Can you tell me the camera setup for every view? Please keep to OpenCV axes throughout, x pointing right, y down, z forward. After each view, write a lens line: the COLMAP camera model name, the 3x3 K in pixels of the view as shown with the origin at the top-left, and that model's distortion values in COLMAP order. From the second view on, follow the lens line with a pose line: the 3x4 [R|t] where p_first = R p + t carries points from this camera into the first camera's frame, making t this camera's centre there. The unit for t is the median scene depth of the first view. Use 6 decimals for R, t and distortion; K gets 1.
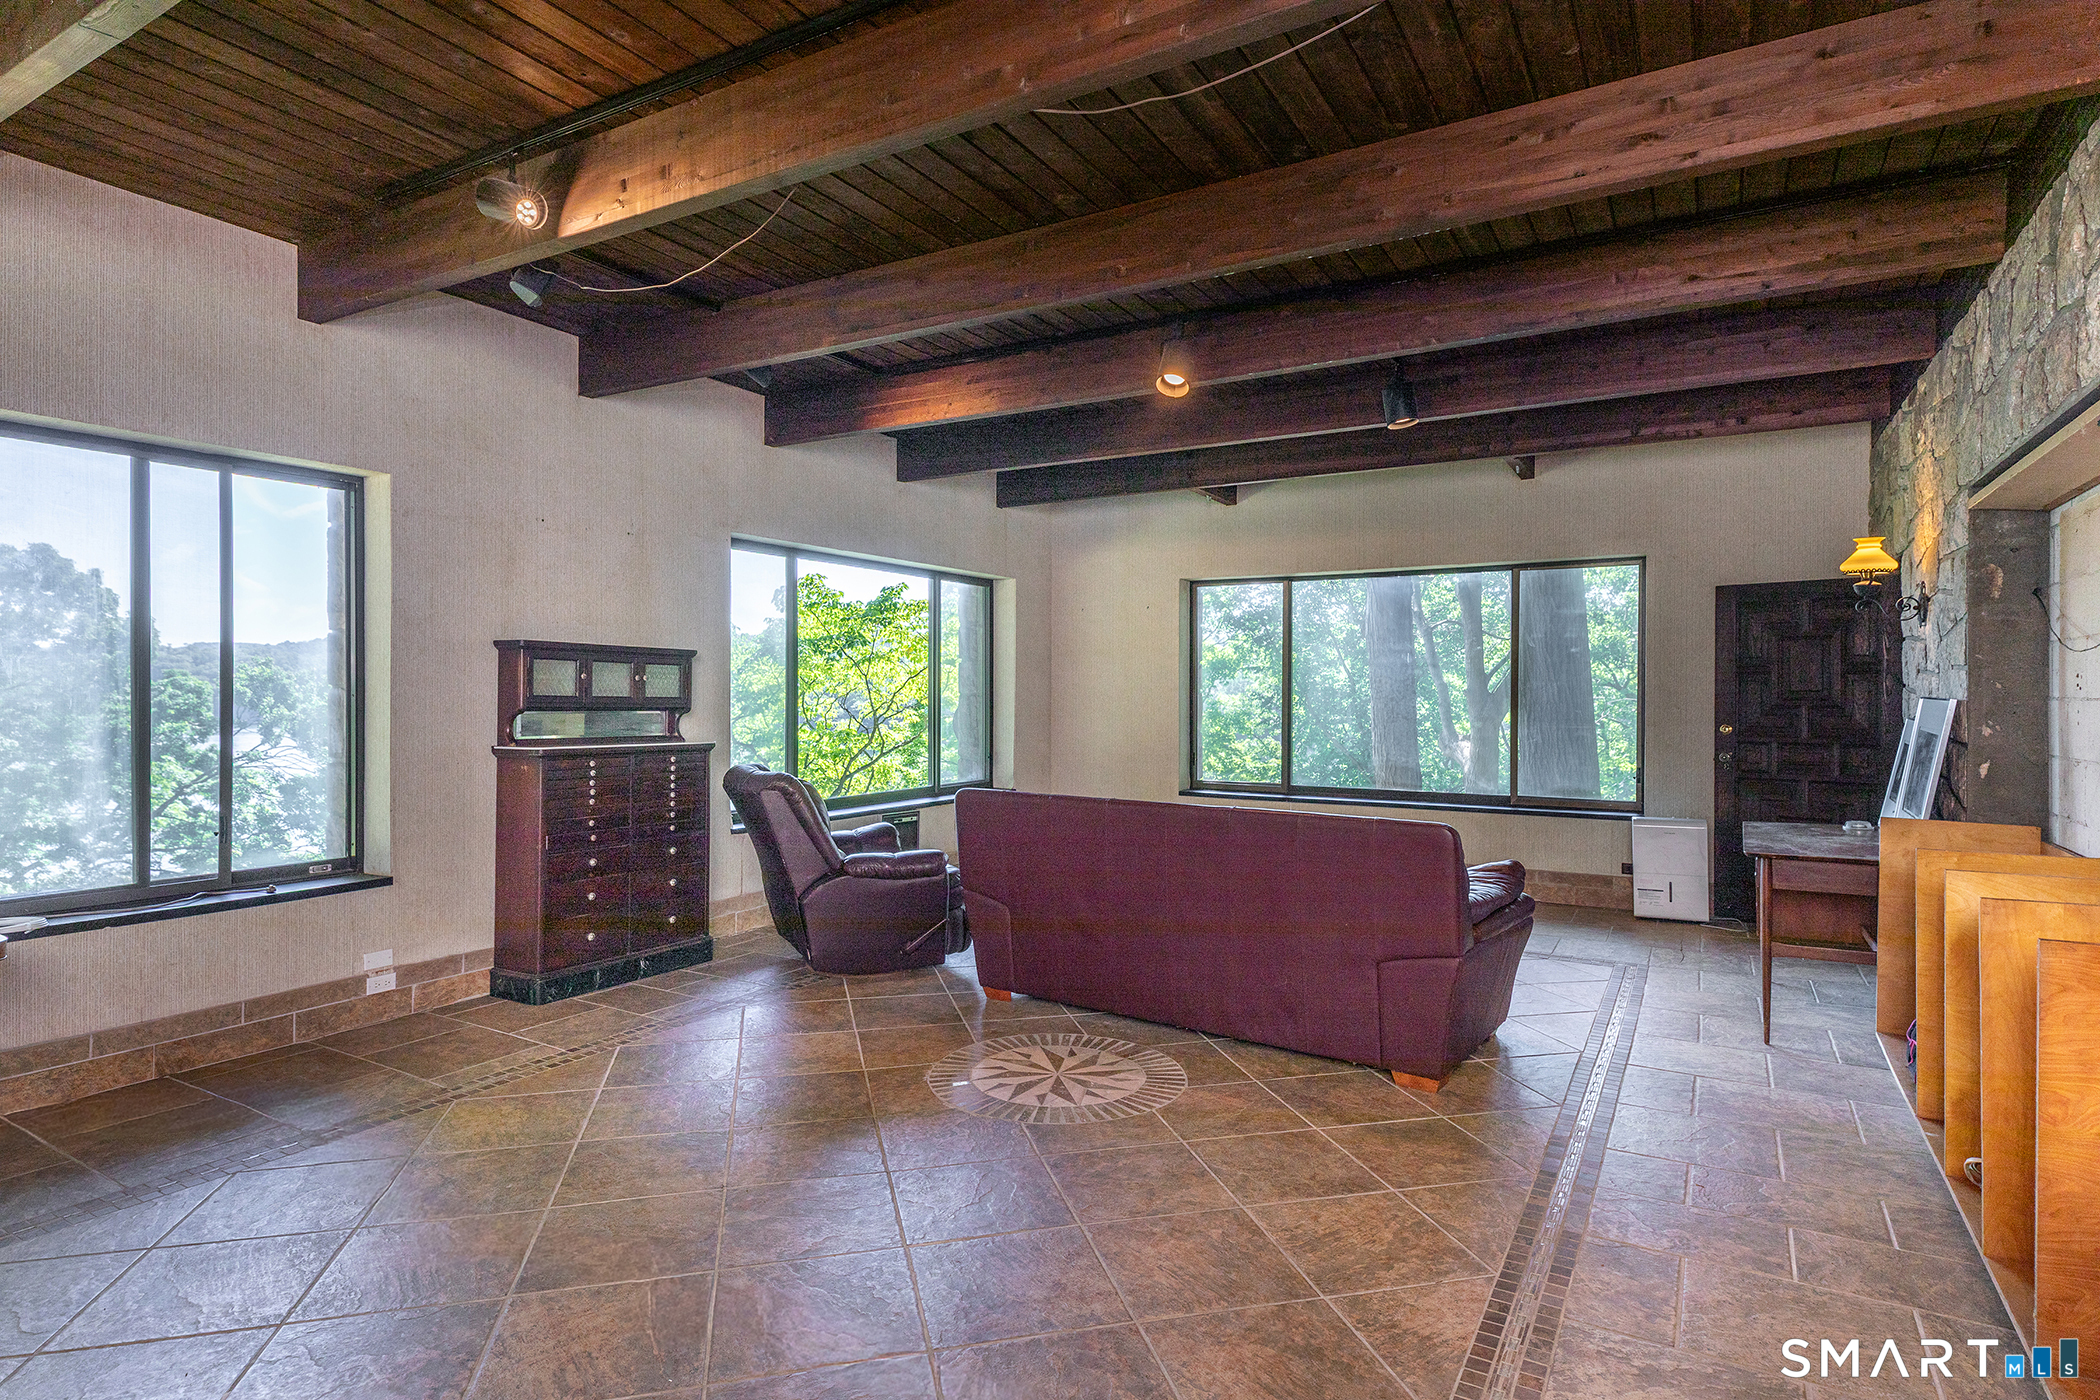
lens RADIAL K [[1138.8, 0, 1047.9], [0, 1138.8, 689.6], [0, 0, 1]] dist [0.004876, 0.000424]
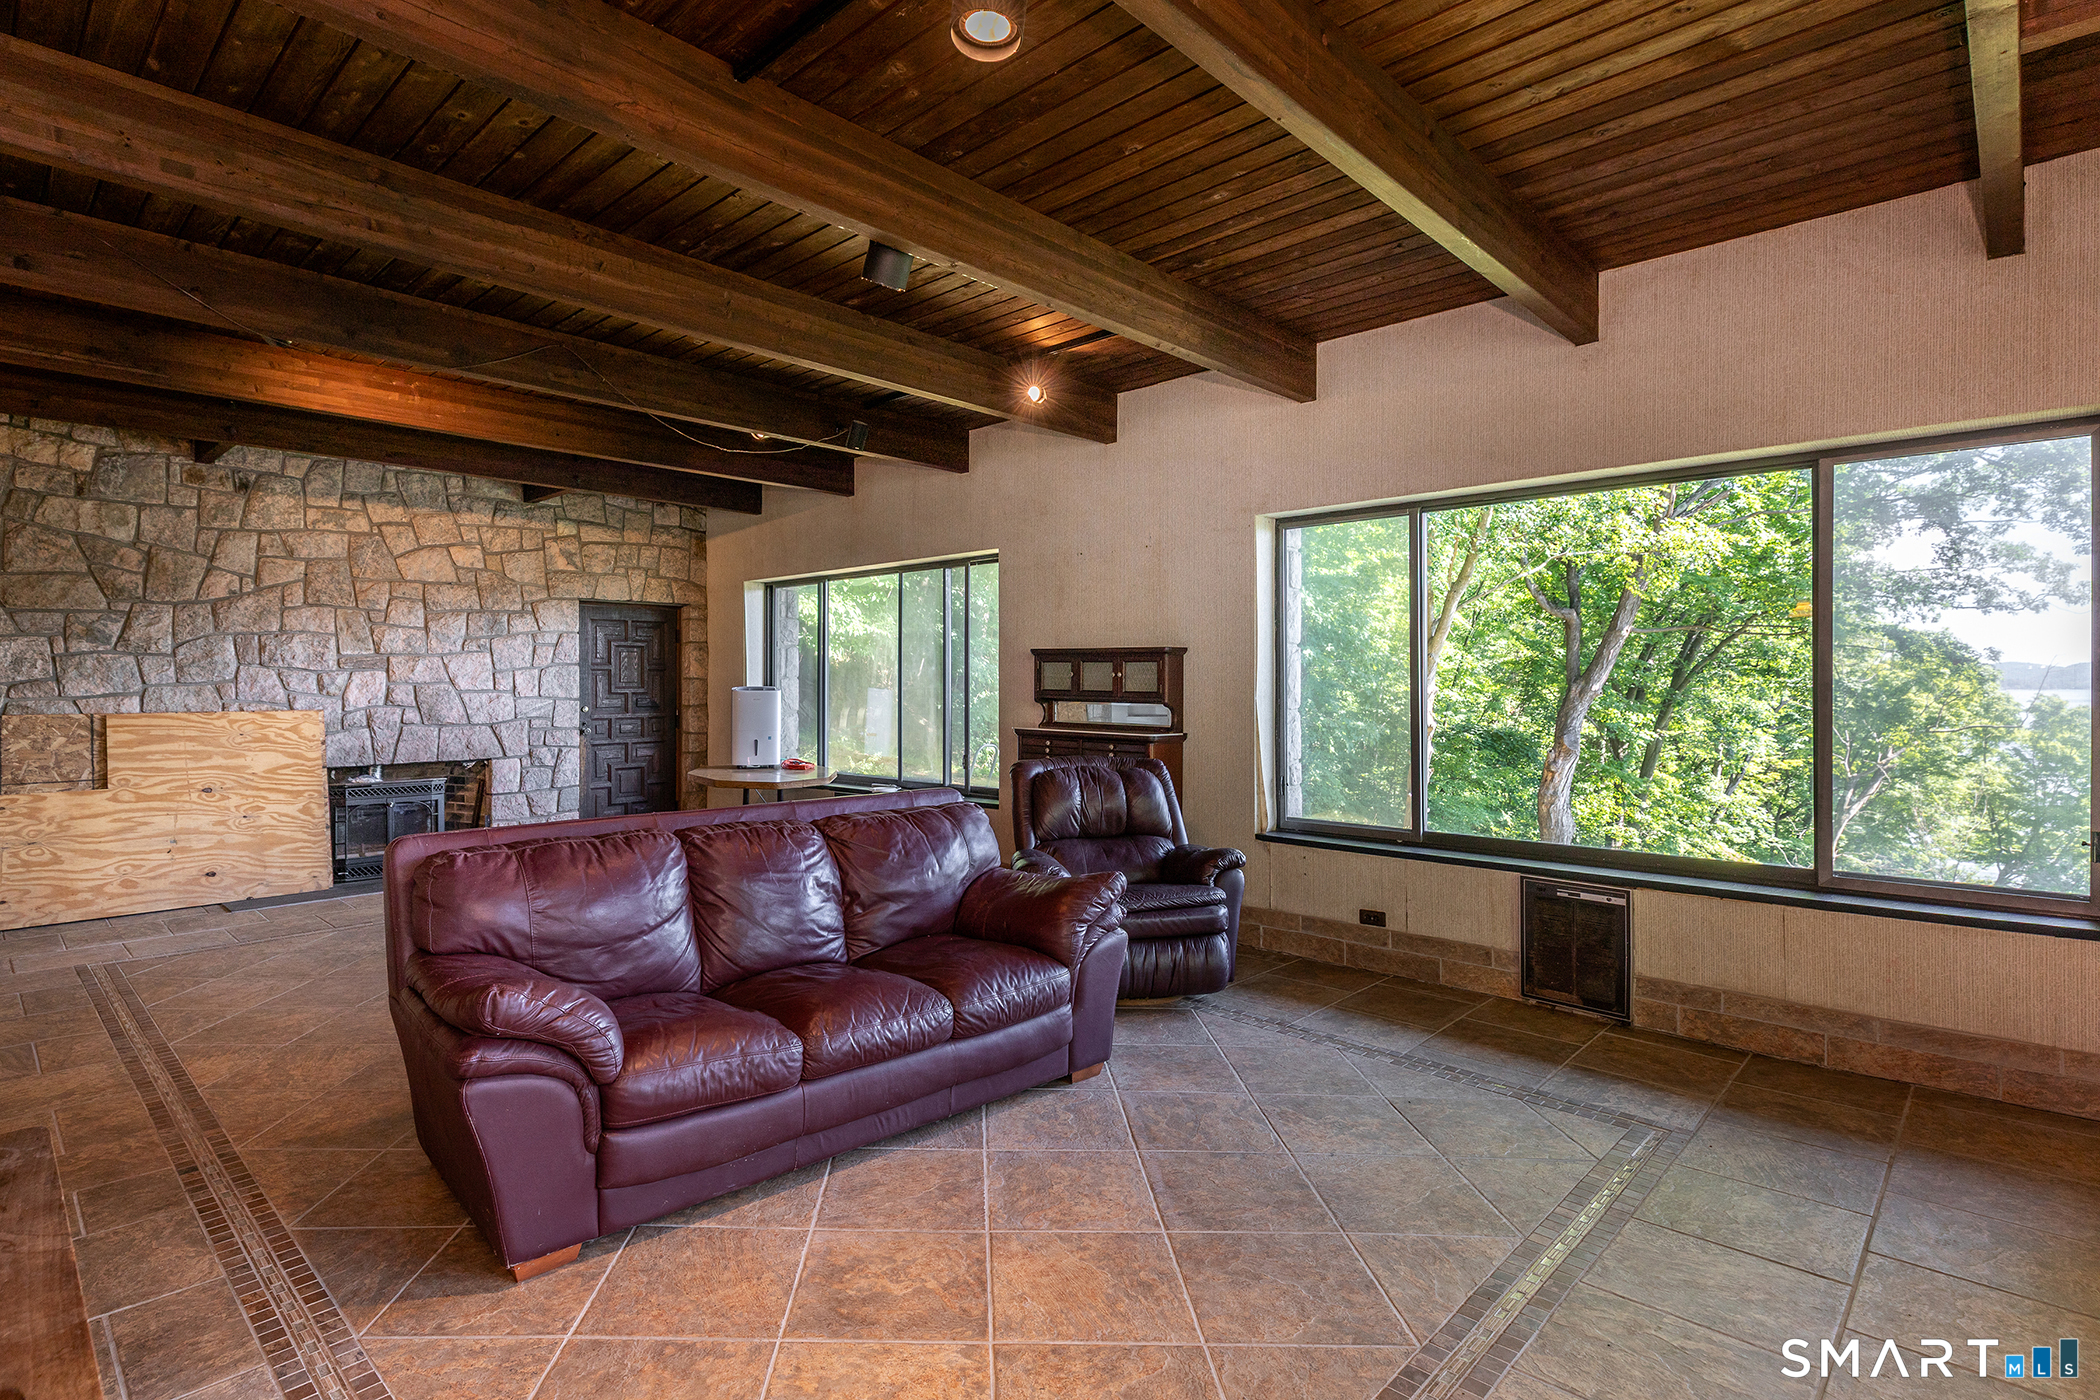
lens RADIAL K [[1061.1, 0, 1049.6], [0, 1061.1, 705.1], [0, 0, 1]] dist [-0.034910, -0.001025]
pose [[-0.211543, 0.010790, -0.977309, 1.380725], [-0.001447, 0.999935, 0.011353, 0.016551], [0.977368, 0.003816, -0.211514, 2.244262]]
